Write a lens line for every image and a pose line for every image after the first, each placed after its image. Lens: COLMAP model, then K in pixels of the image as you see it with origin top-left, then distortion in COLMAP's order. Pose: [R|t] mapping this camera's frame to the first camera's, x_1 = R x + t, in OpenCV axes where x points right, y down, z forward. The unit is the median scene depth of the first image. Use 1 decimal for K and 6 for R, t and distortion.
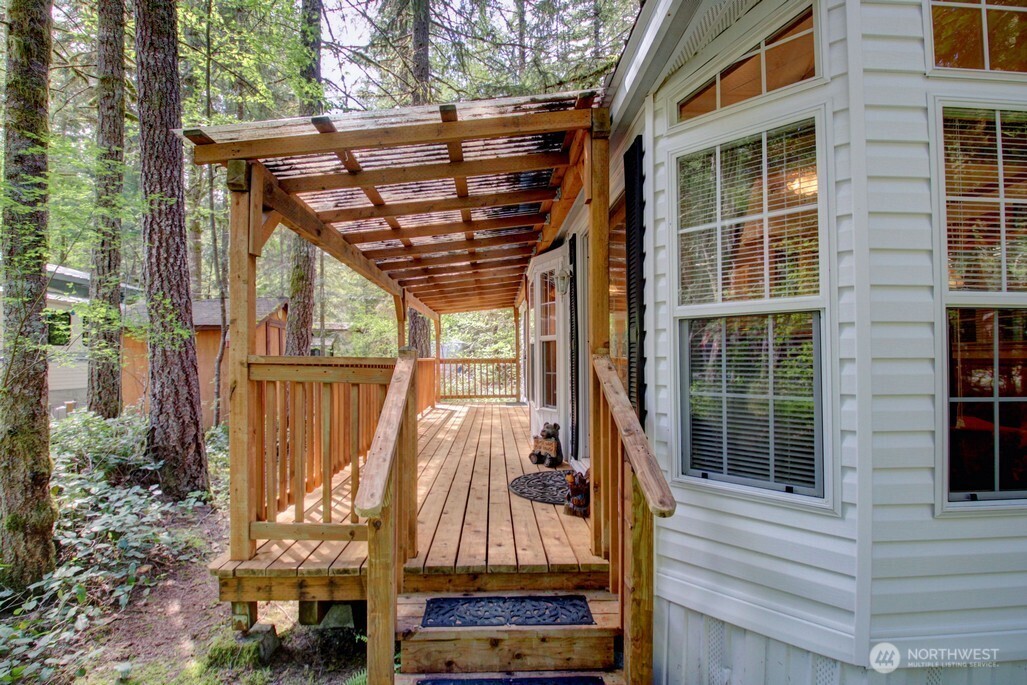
lens RADIAL K [[478.2, 0, 513.5], [0, 478.2, 351.2], [0, 0, 1]] dist [0.009717, -0.021616]
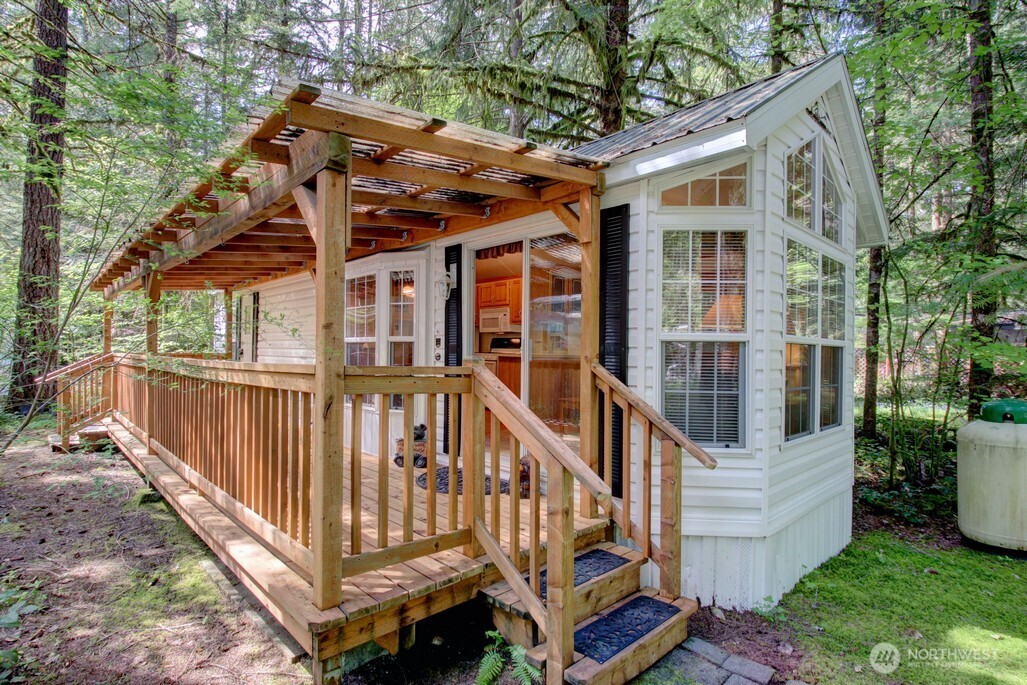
lens RADIAL K [[513.8, 0, 514.2], [0, 513.8, 353.0], [0, 0, 1]] dist [0.000022, -0.000005]
pose [[0.750698, 0.012650, 0.660525, -0.731963], [-0.024857, 0.999650, 0.009106, -0.023663], [-0.660178, -0.023254, 0.750749, 0.085152]]
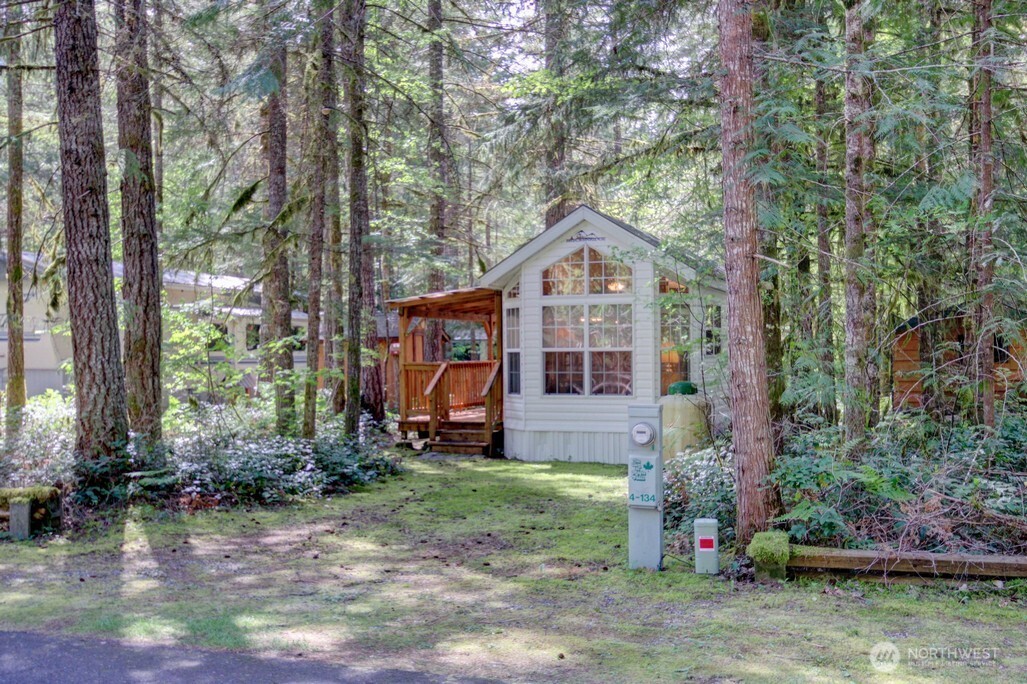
lens RADIAL K [[1127.0, 0, 513.5], [0, 1127.0, 342.0], [0, 0, 1]] dist [0.081322, -0.003292]
pose [[0.922476, -0.010751, -0.385905, 2.685022], [0.015007, 0.999855, 0.008019, -0.156602], [0.385762, -0.013189, 0.922504, -5.025953]]
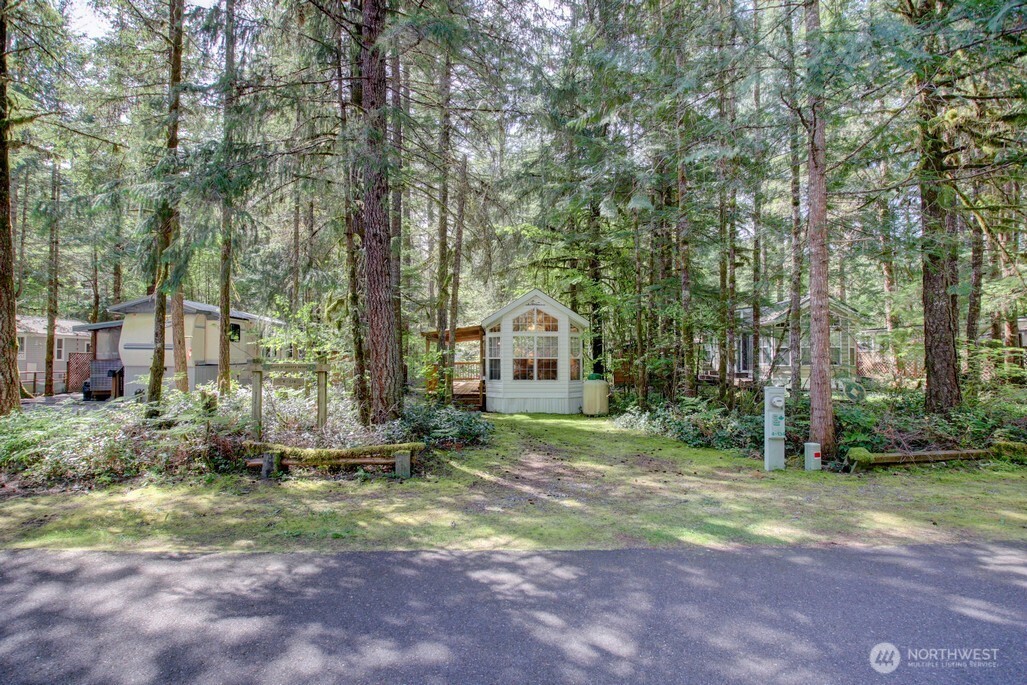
lens RADIAL K [[492.4, 0, 510.8], [0, 492.4, 351.9], [0, 0, 1]] dist [-0.001622, -0.018553]
pose [[0.999981, 0.001037, -0.006061, 0.514170], [-0.001008, 0.999988, 0.004845, -0.157683], [0.006066, -0.004839, 0.999970, -4.739134]]
